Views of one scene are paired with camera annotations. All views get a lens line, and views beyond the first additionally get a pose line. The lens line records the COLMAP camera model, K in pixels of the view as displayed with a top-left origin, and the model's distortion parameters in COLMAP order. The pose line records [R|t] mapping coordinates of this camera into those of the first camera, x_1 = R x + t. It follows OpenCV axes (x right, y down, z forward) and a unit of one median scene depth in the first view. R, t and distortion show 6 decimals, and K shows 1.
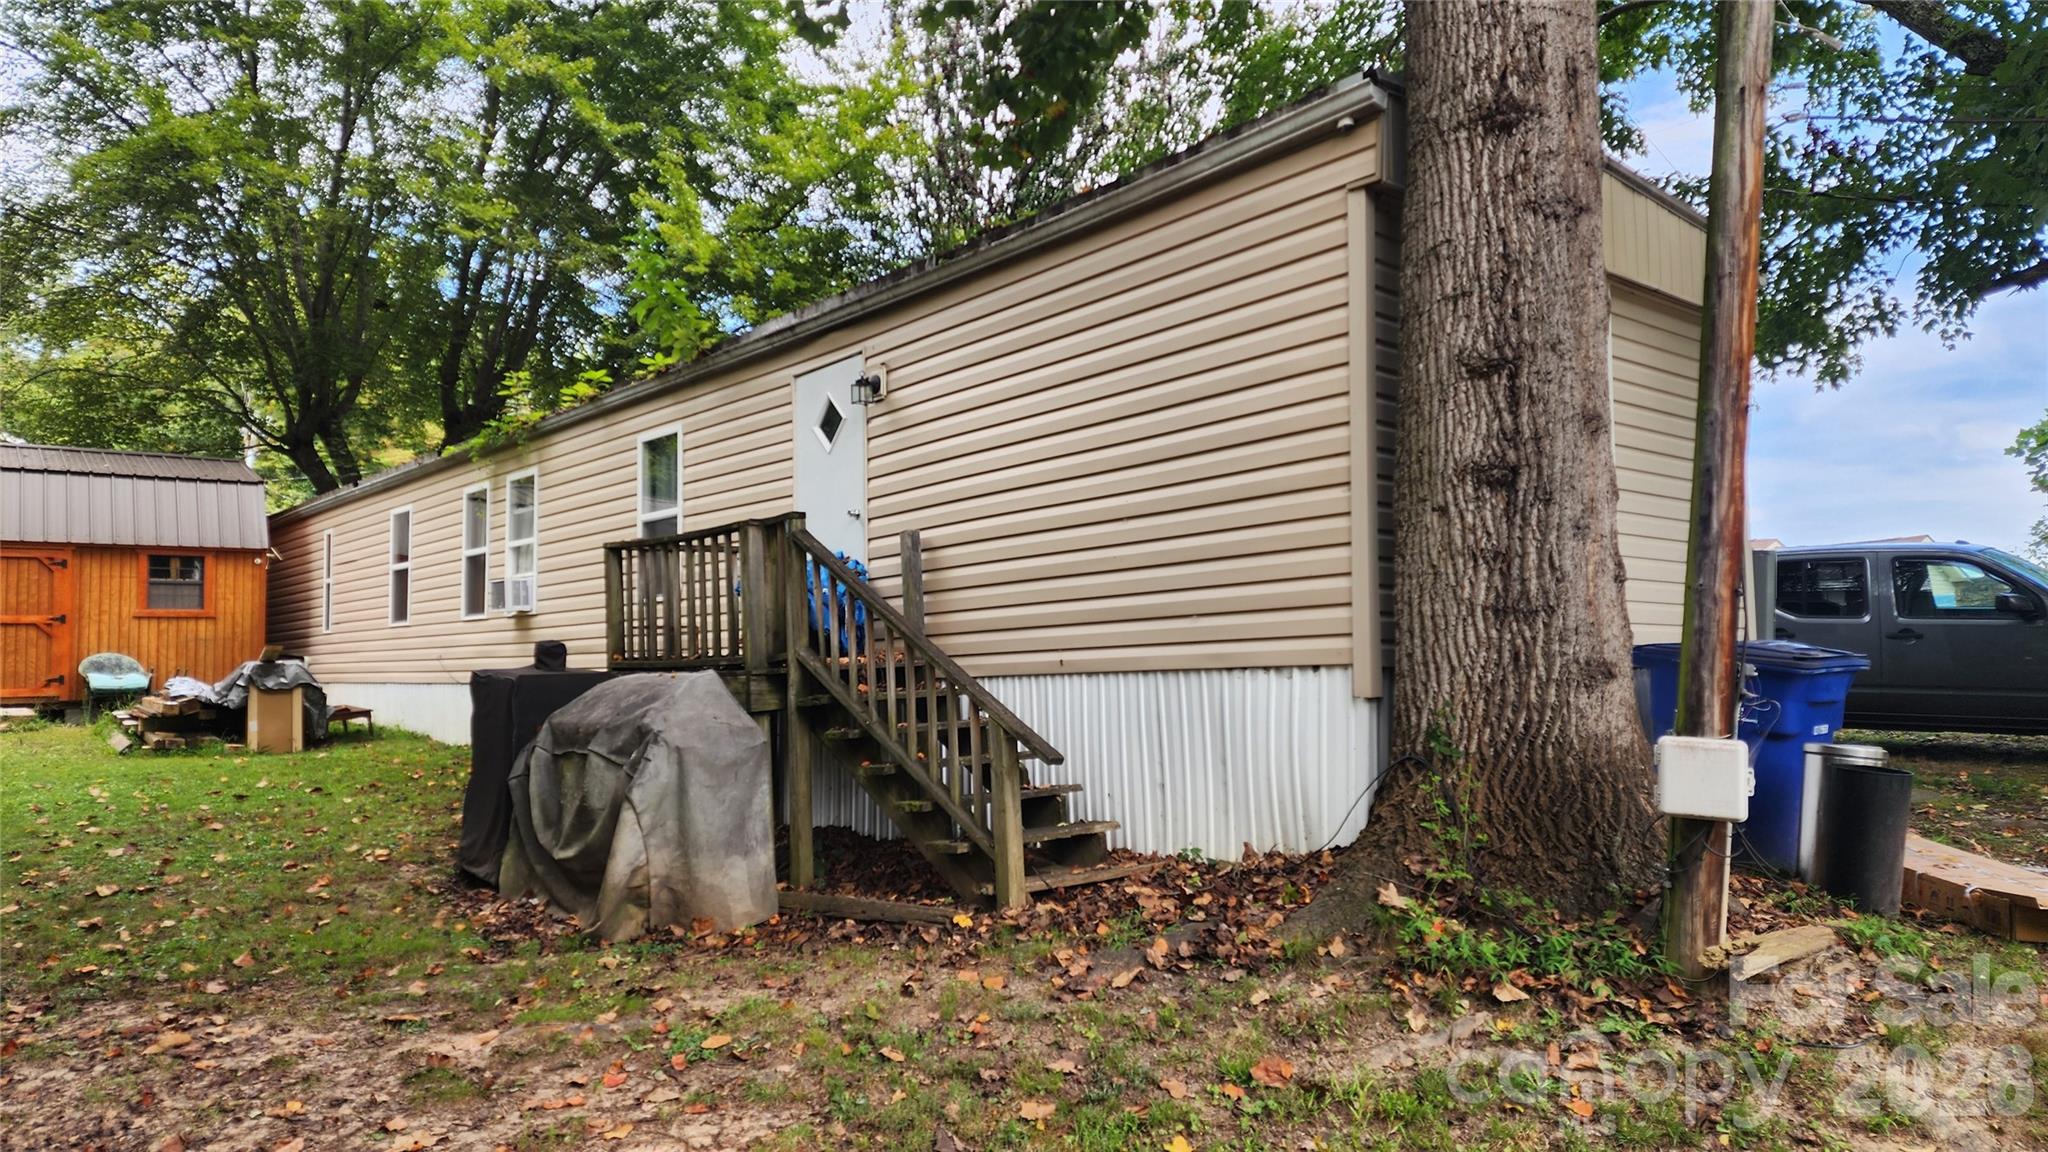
lens RADIAL K [[1357.7, 0, 1012.3], [0, 1357.7, 574.4], [0, 0, 1]] dist [0.087288, -0.072770]
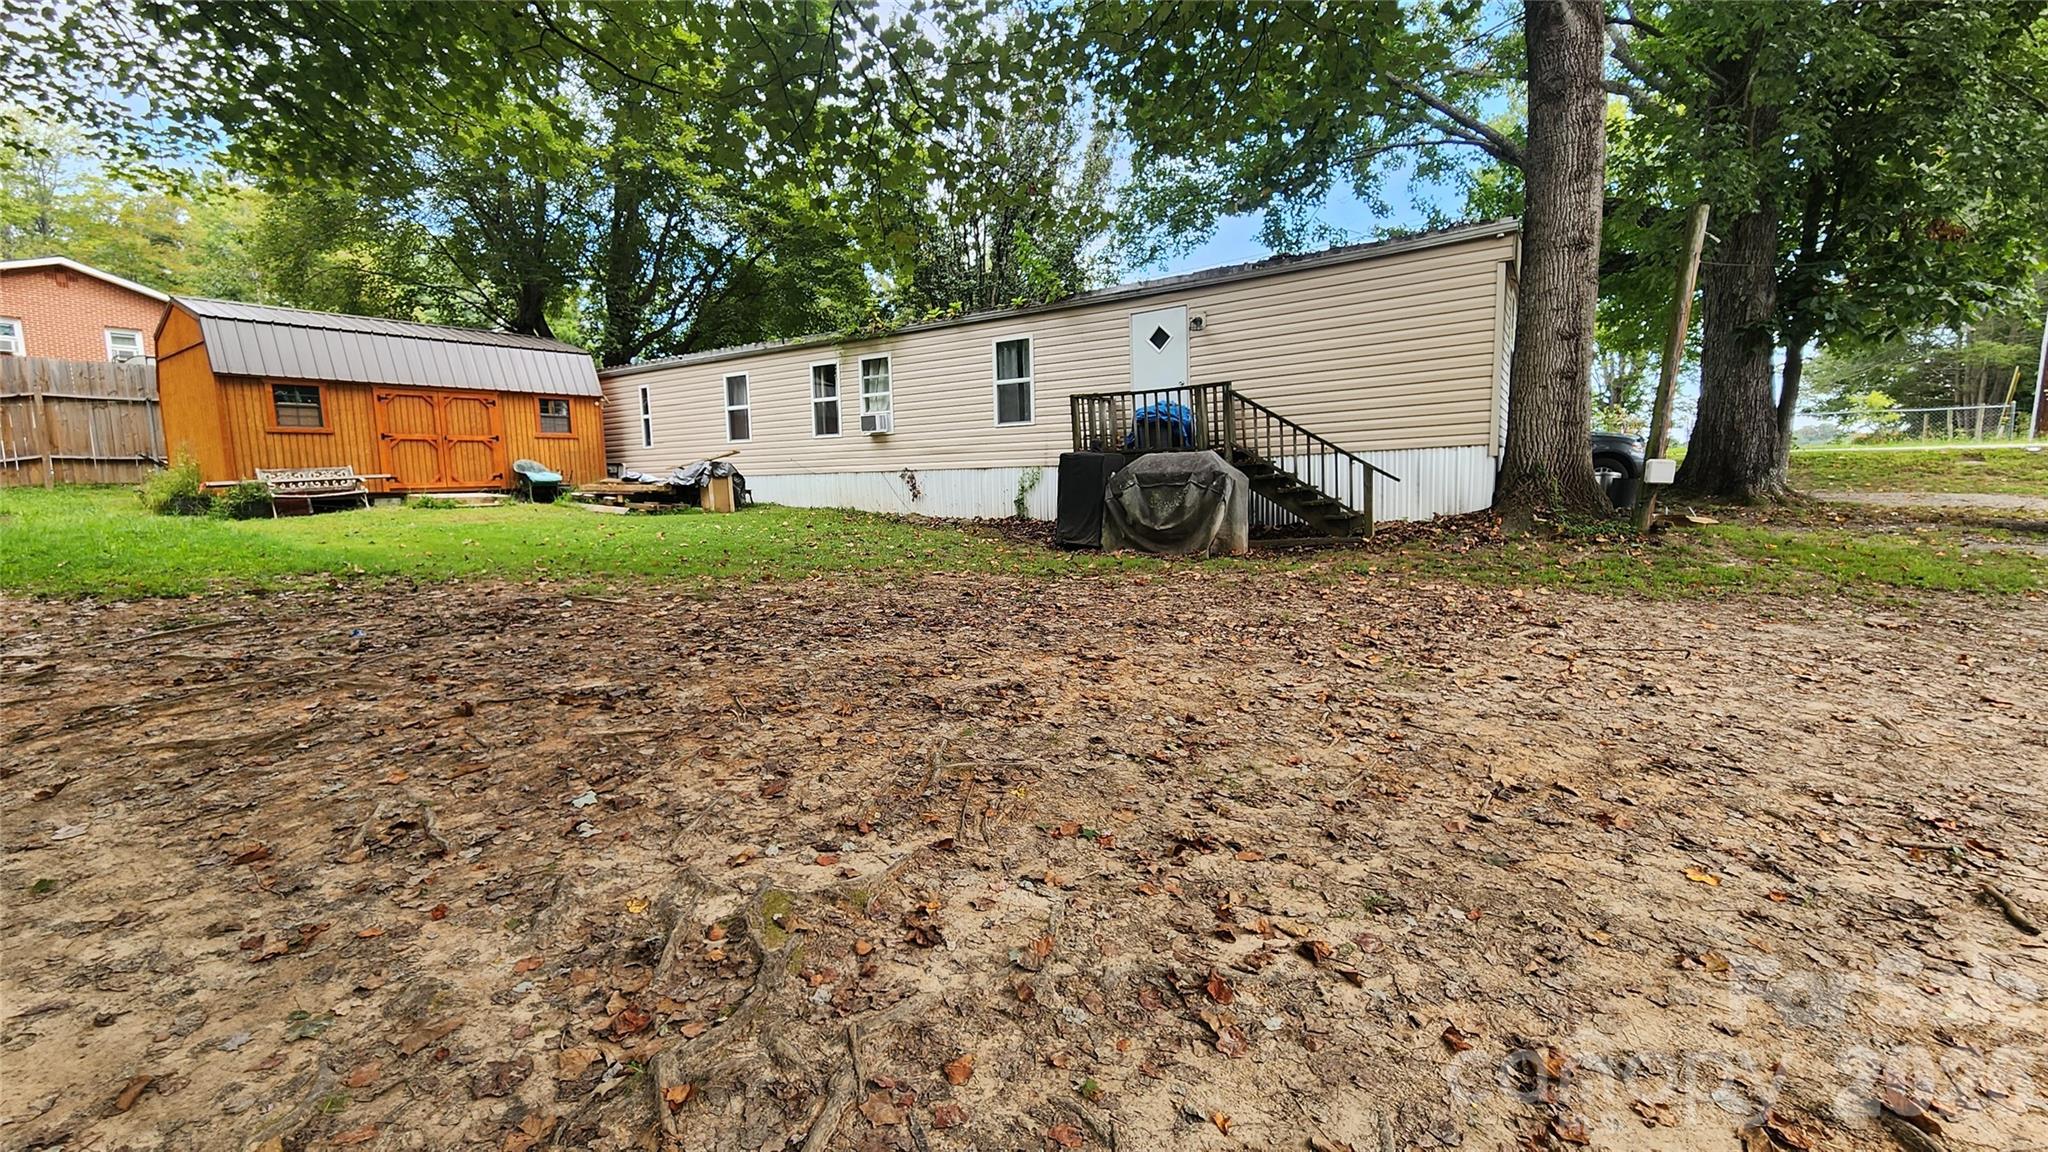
lens RADIAL K [[850.2, 0, 1022.9], [0, 850.2, 579.2], [0, 0, 1]] dist [0.003699, -0.000712]
pose [[0.955693, -0.042011, 0.291353, -0.735228], [-0.010071, 0.984518, 0.174993, 0.027667], [-0.294194, -0.170174, 0.940474, -0.240907]]
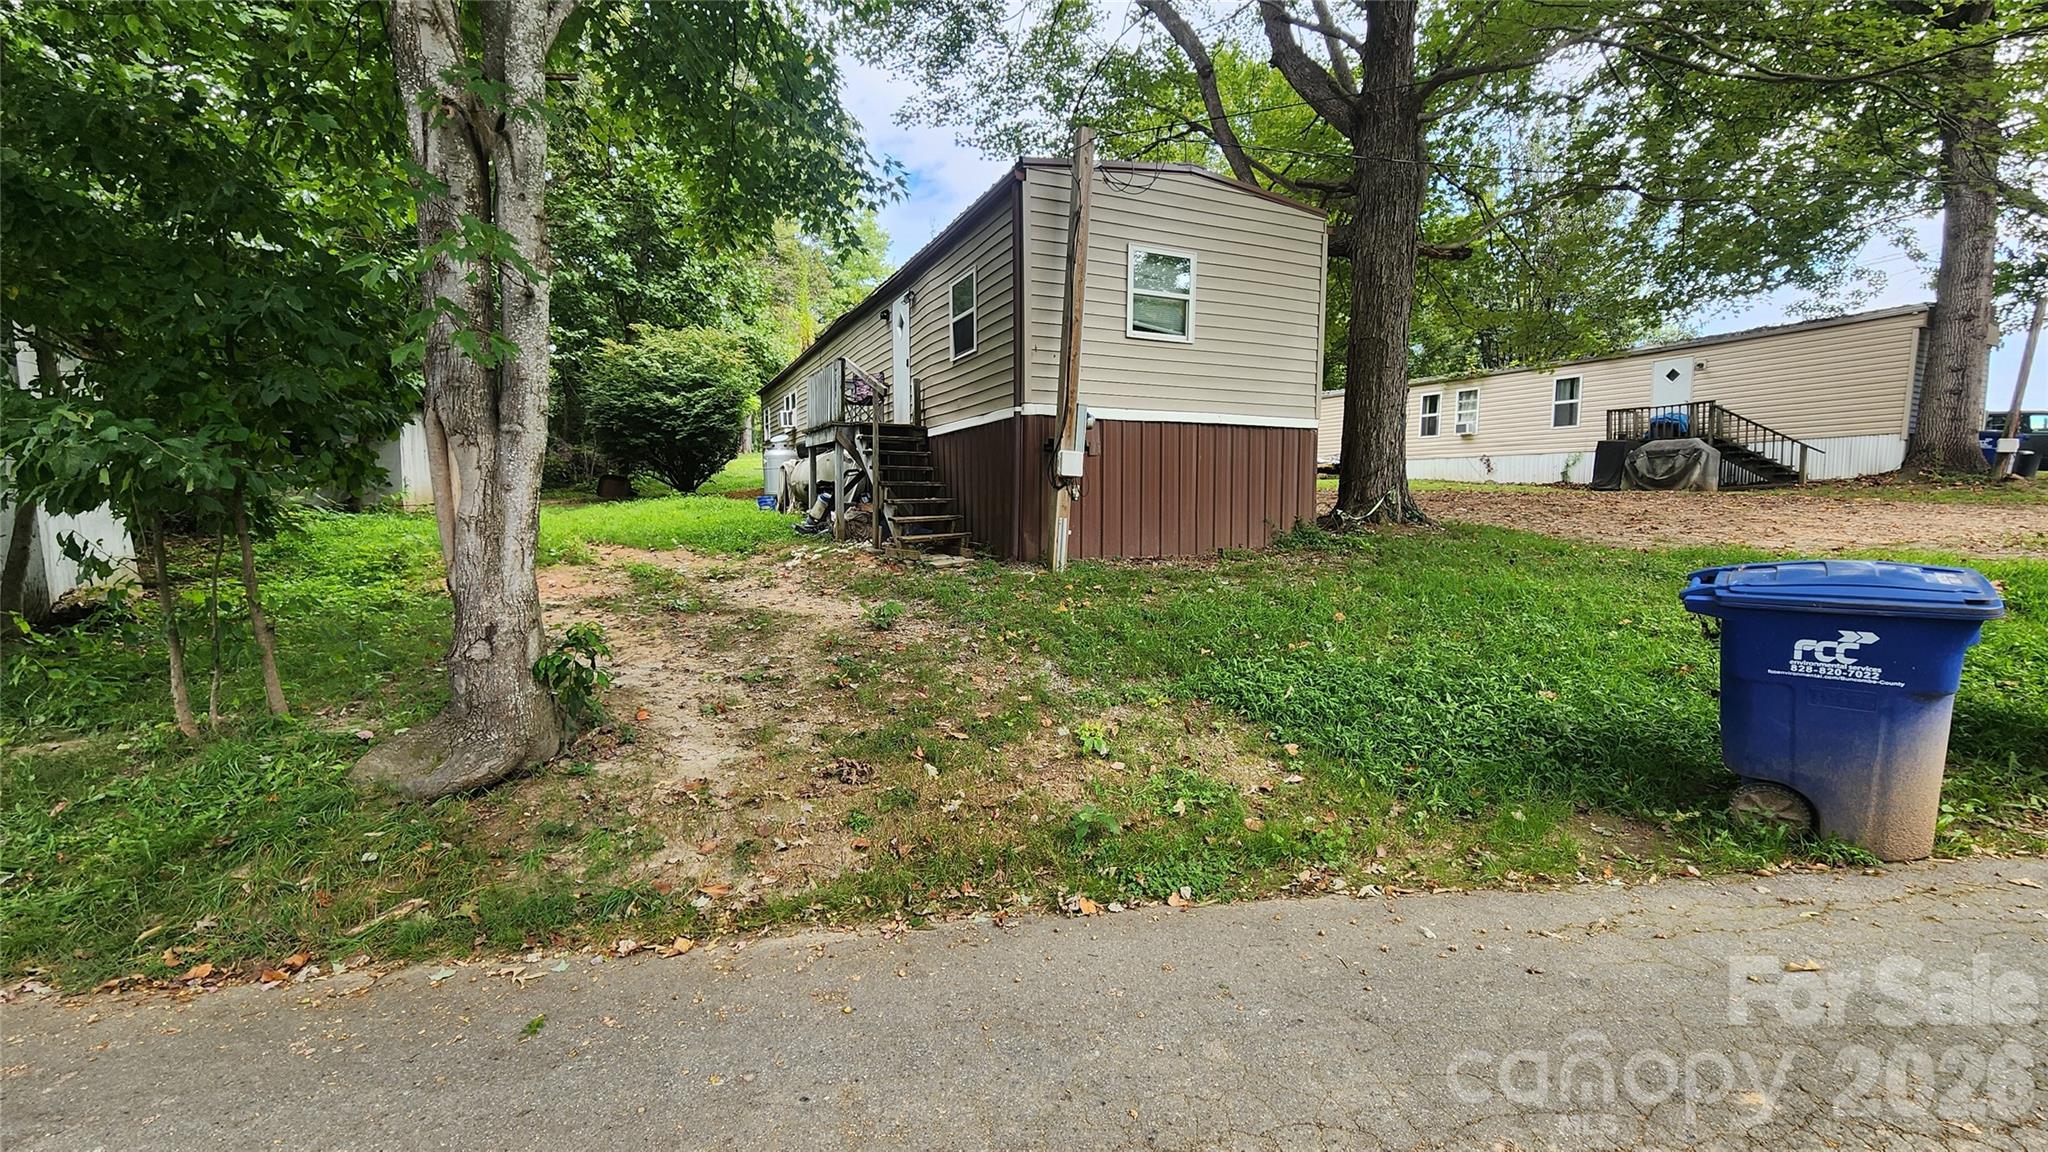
lens RADIAL K [[850.2, 0, 1018.9], [0, 850.2, 573.5], [0, 0, 1]] dist [0.003699, -0.000712]
pose [[0.971514, 0.041568, -0.233307, -1.270875], [-0.005349, 0.988092, 0.153771, 0.069756], [0.236921, -0.148142, 0.960168, -1.662486]]
